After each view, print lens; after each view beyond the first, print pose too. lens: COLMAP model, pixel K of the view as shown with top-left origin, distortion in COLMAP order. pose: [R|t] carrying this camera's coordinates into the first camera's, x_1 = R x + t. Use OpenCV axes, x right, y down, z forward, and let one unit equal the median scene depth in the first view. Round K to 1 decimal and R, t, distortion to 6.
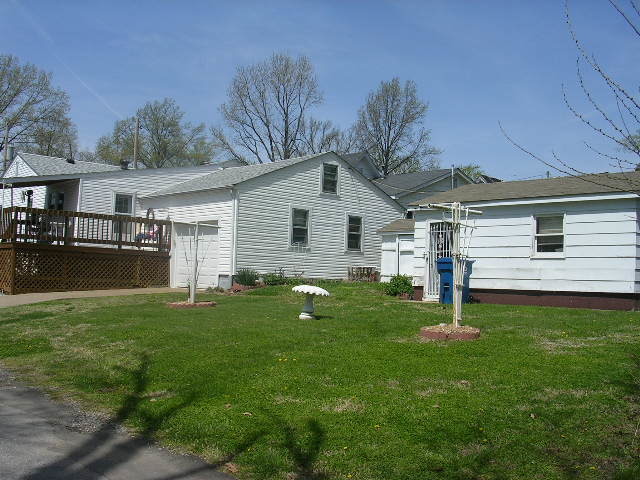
lens RADIAL K [[712.1, 0, 320.0], [0, 712.1, 240.0], [0, 0, 1]] dist [-0.176816, -0.009745]
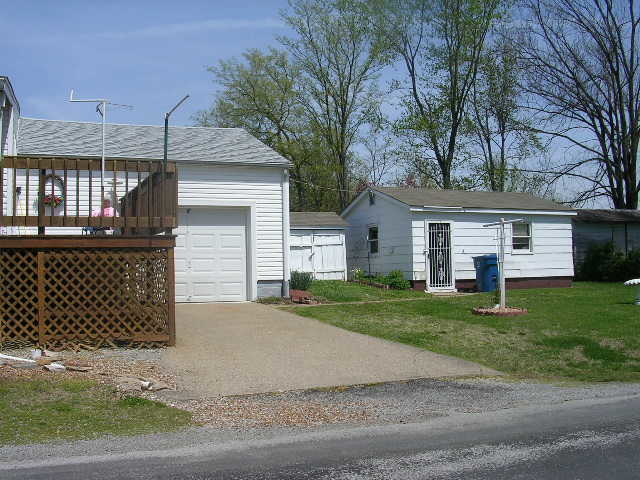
lens RADIAL K [[712.1, 0, 320.0], [0, 712.1, 240.0], [0, 0, 1]] dist [-0.176816, -0.009745]
pose [[0.313701, 0.006461, 0.949500, -0.978619], [-0.022584, 0.999745, 0.000659, 0.005932], [-0.949253, -0.021650, 0.313767, 0.827324]]
